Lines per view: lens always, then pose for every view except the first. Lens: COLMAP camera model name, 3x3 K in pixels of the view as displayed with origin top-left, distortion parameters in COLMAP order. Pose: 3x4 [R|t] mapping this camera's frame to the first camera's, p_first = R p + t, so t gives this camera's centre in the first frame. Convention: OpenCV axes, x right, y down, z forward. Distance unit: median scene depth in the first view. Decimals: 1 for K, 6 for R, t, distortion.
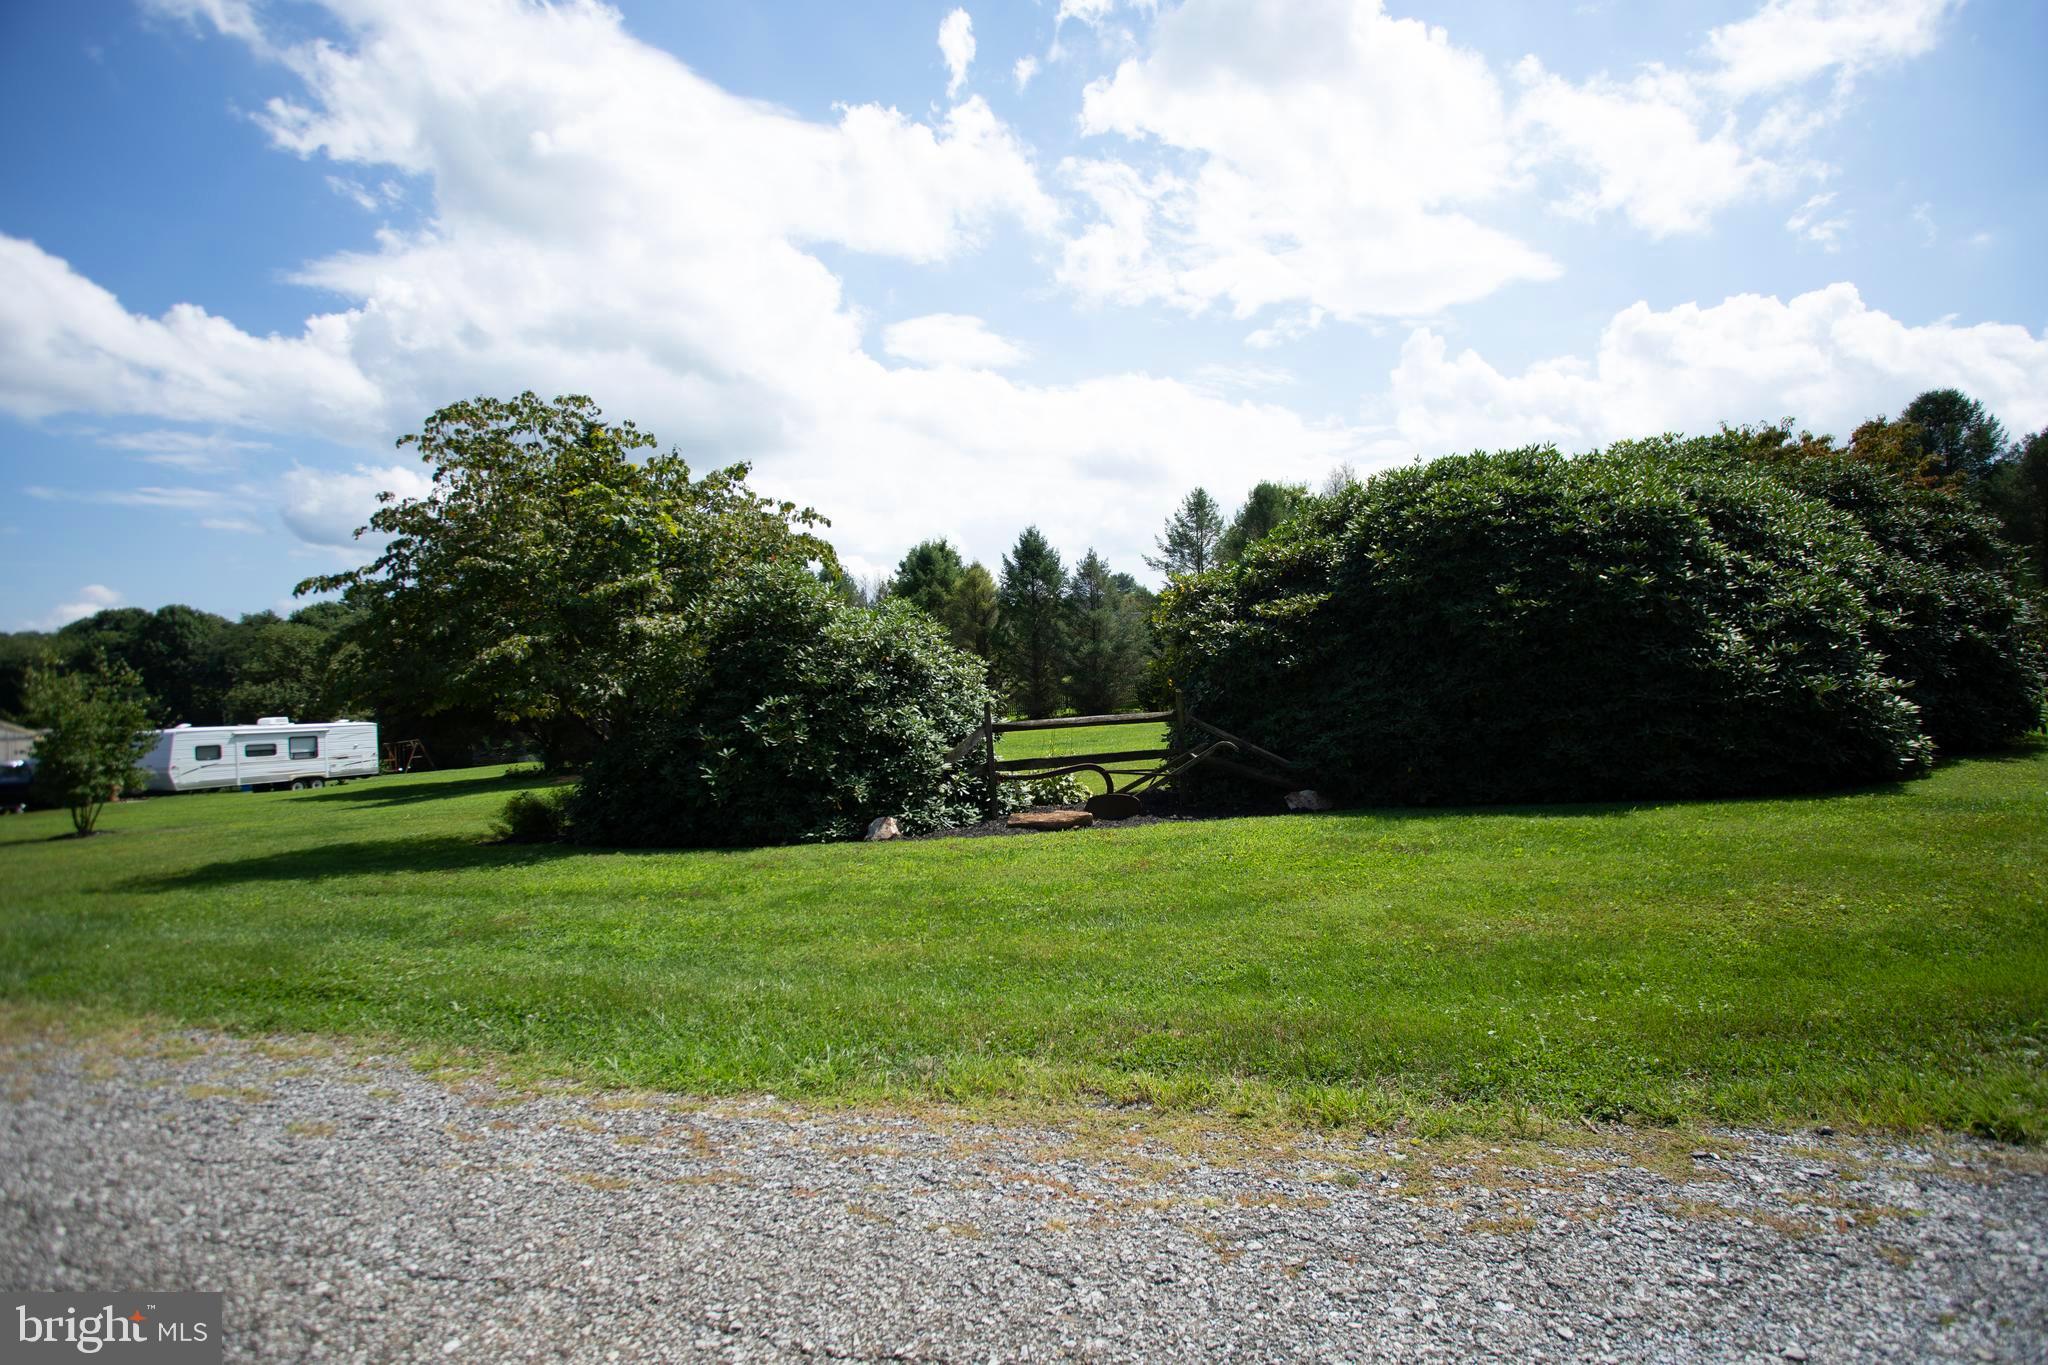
lens RADIAL K [[1010.1, 0, 1024.0], [0, 1010.1, 682.5], [0, 0, 1]] dist [-0.001276, -0.000397]
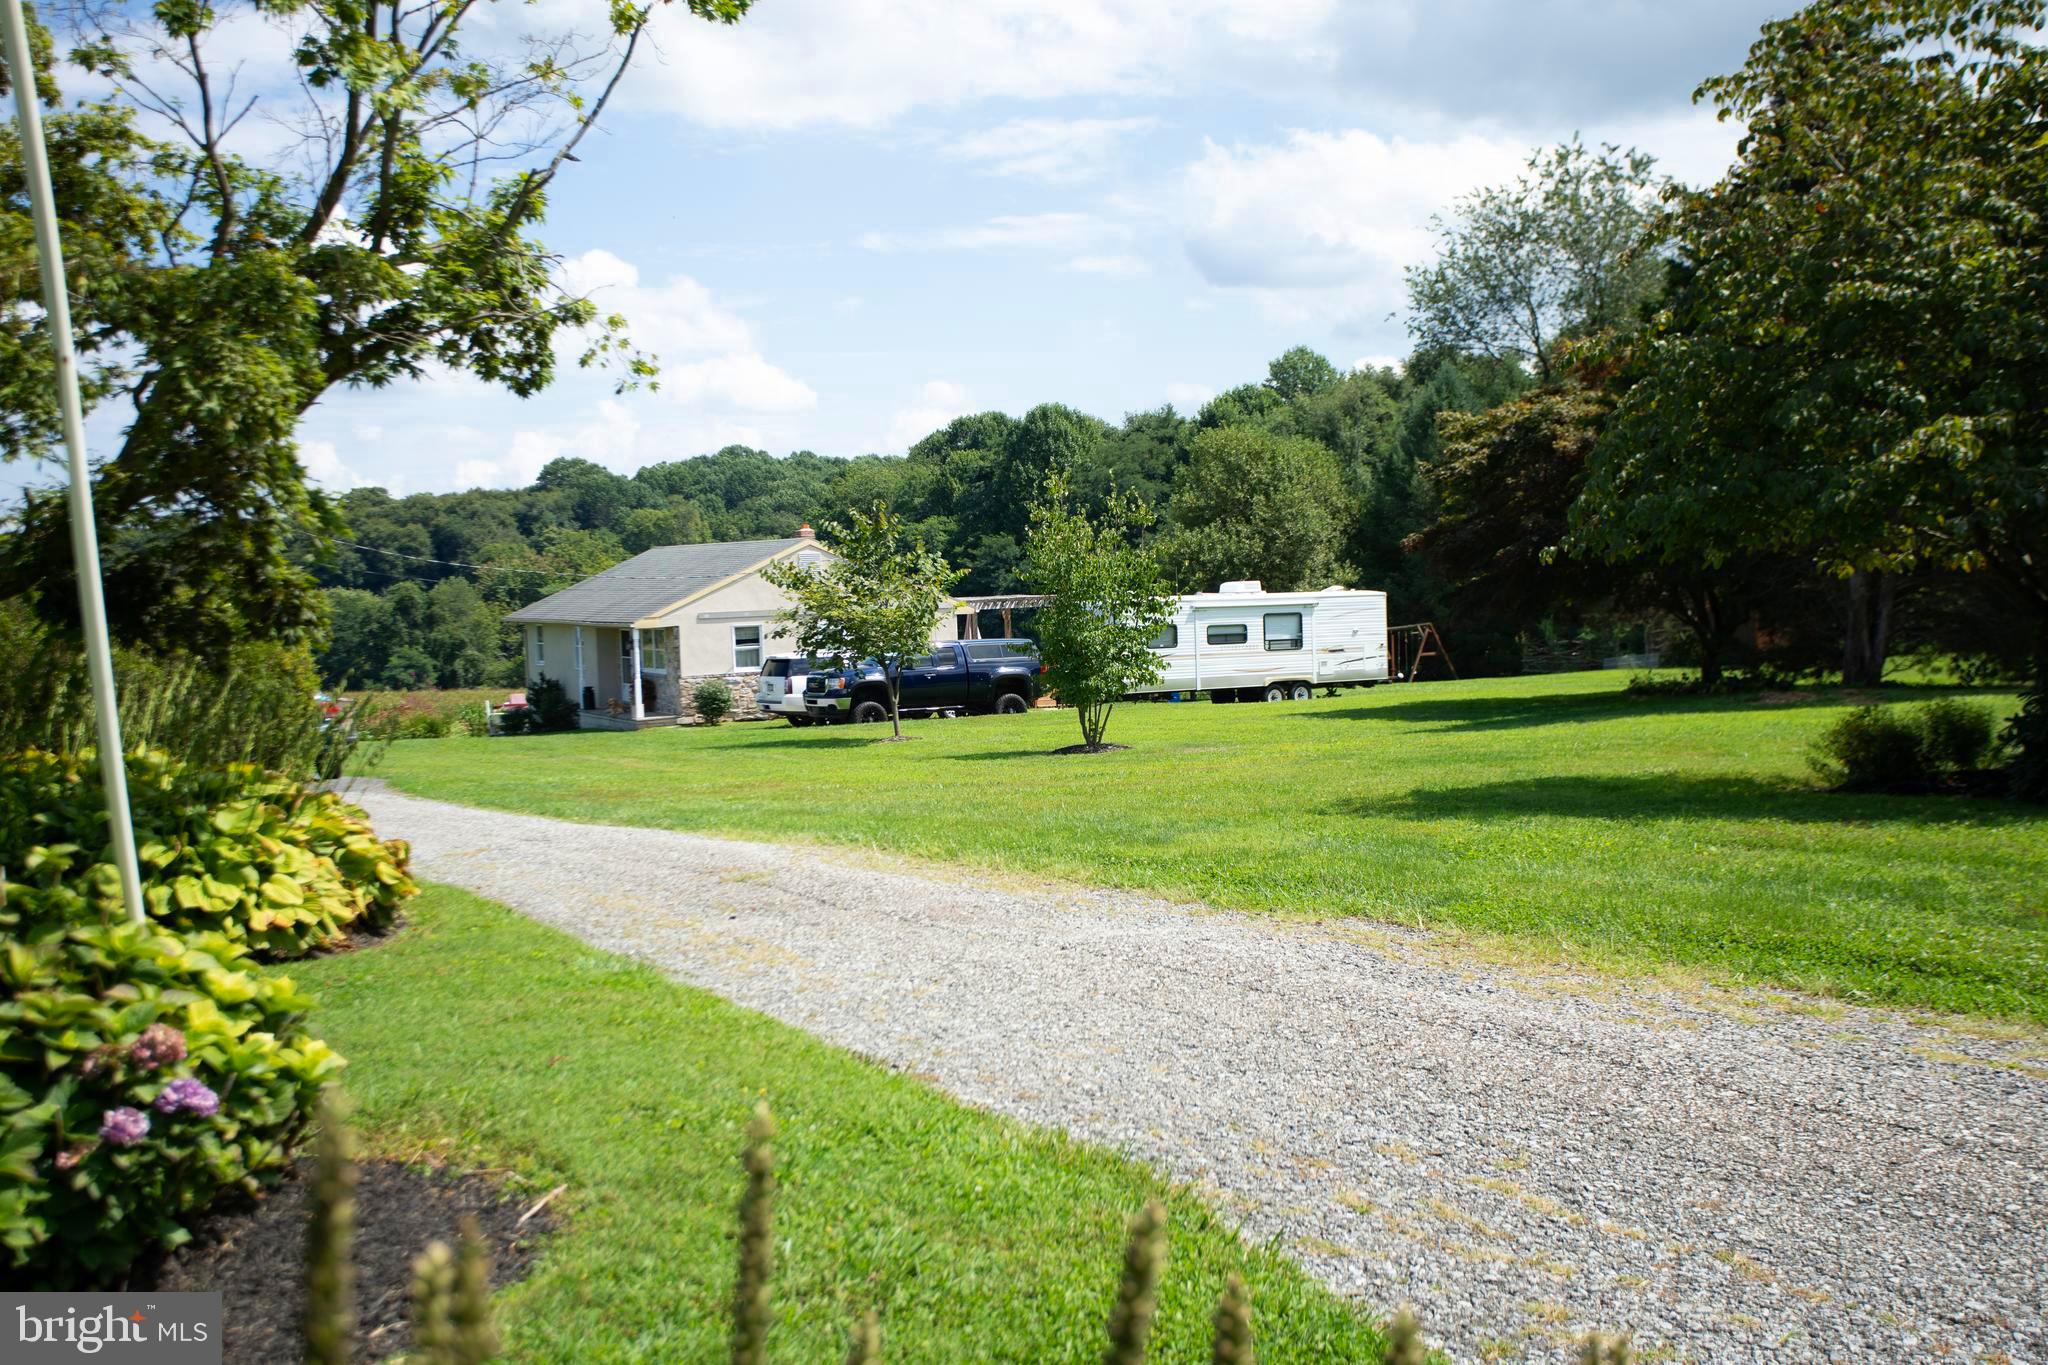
lens RADIAL K [[2093.6, 0, 1029.7], [0, 2093.6, 688.9], [0, 0, 1]] dist [0.071095, -0.003716]
pose [[0.765850, 0.038282, -0.641878, -0.028276], [0.013953, 0.997002, 0.076111, 0.001378], [0.642867, -0.067246, 0.763020, -0.049156]]
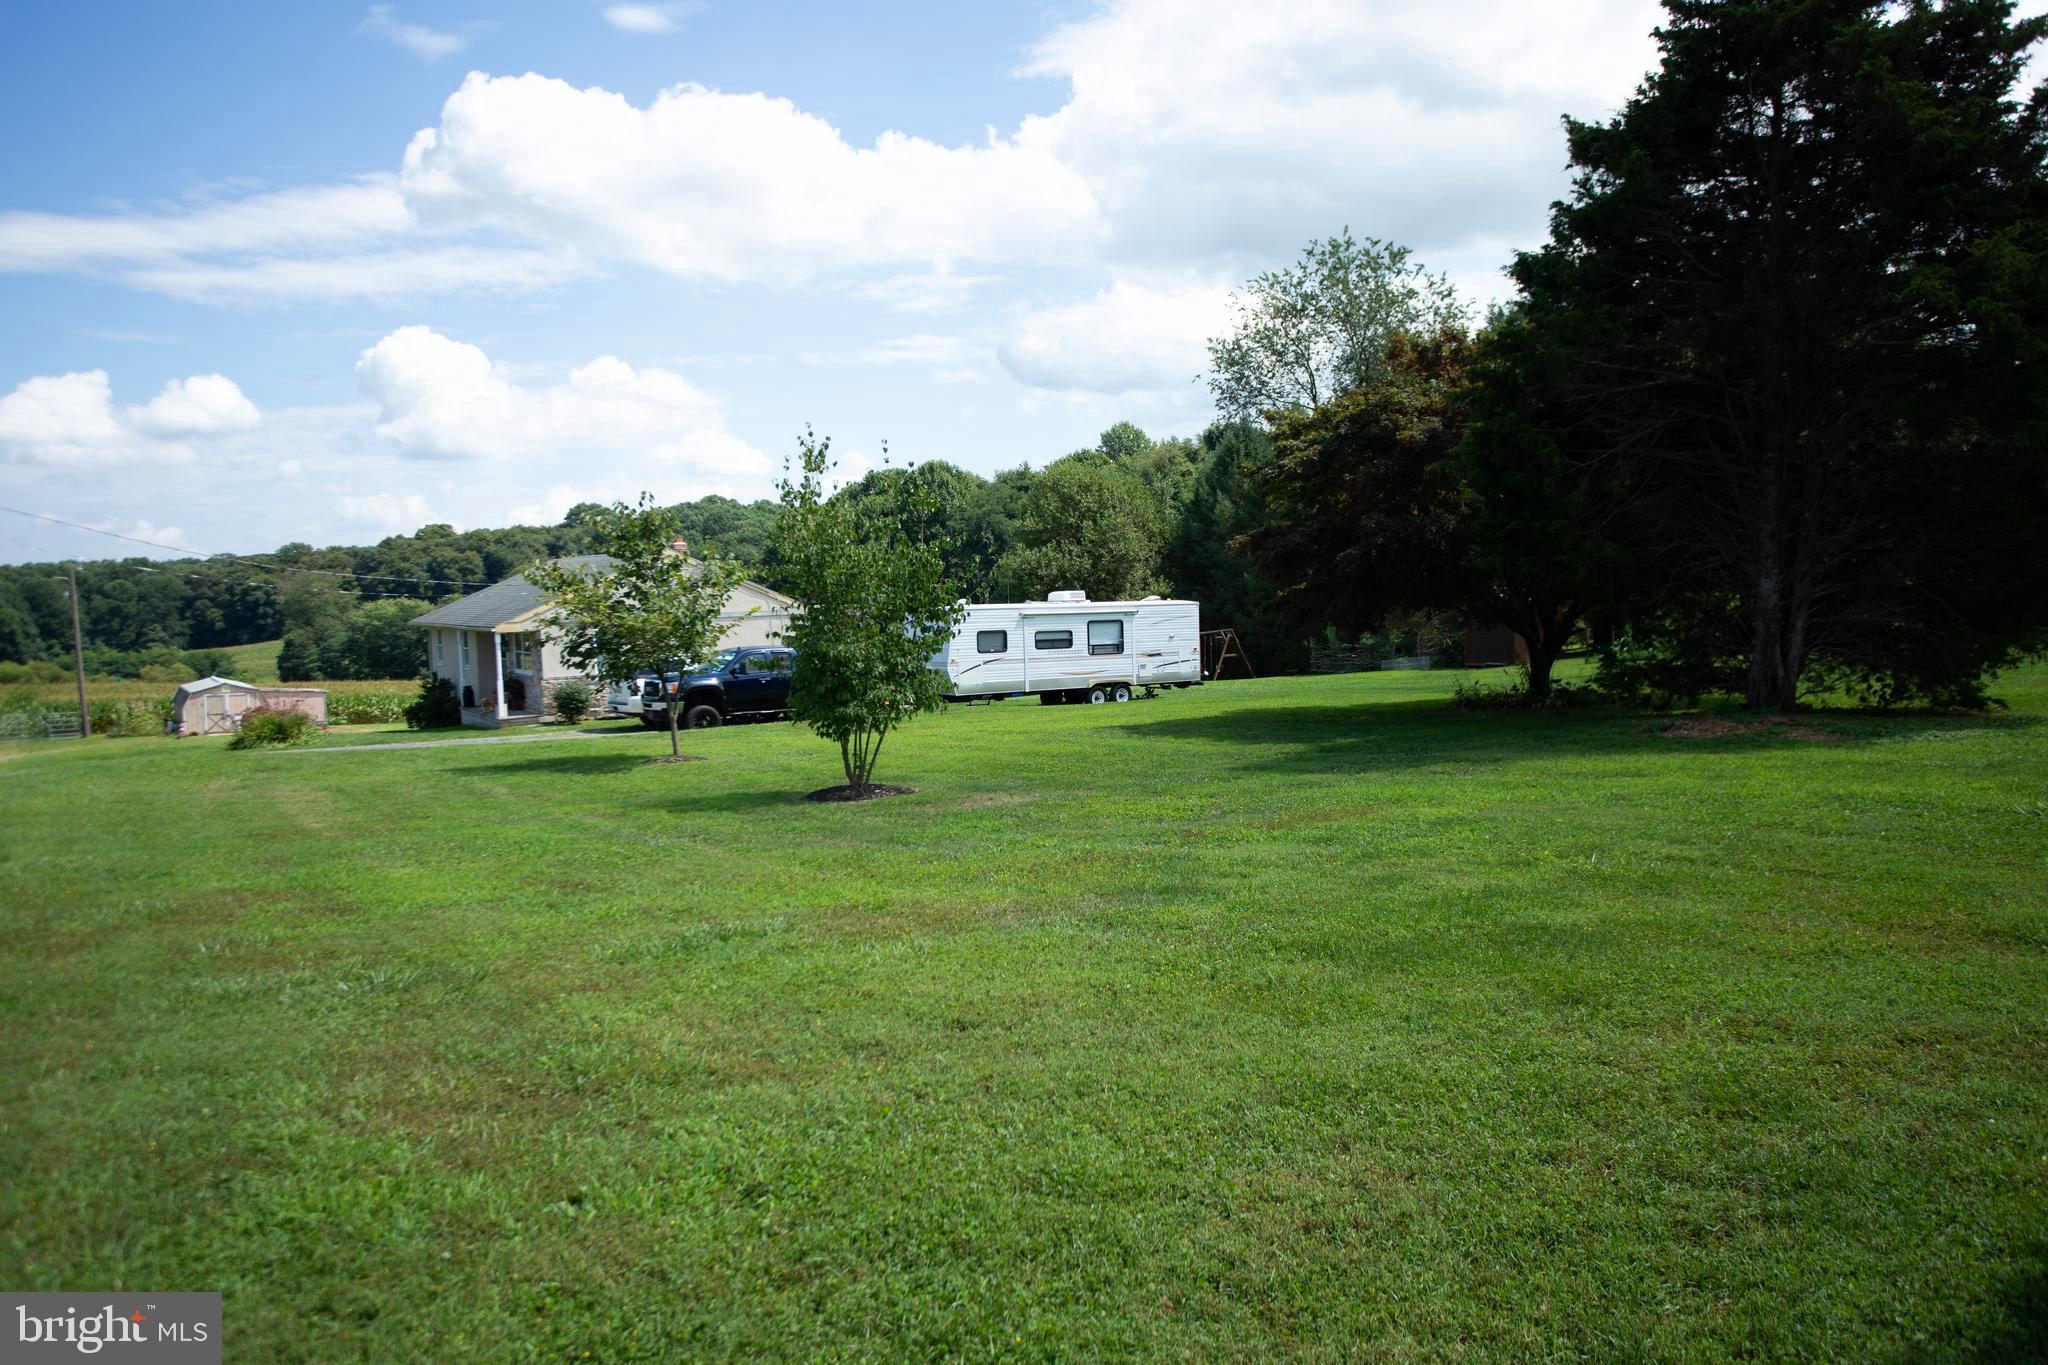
lens RADIAL K [[1490.1, 0, 1024.0], [0, 1490.1, 682.5], [0, 0, 1]] dist [0.009869, 0.002583]
pose [[0.803727, 0.043413, -0.593412, -0.184039], [0.007640, 0.996499, 0.083251, 0.012949], [0.594949, -0.071445, 0.800582, 0.196892]]
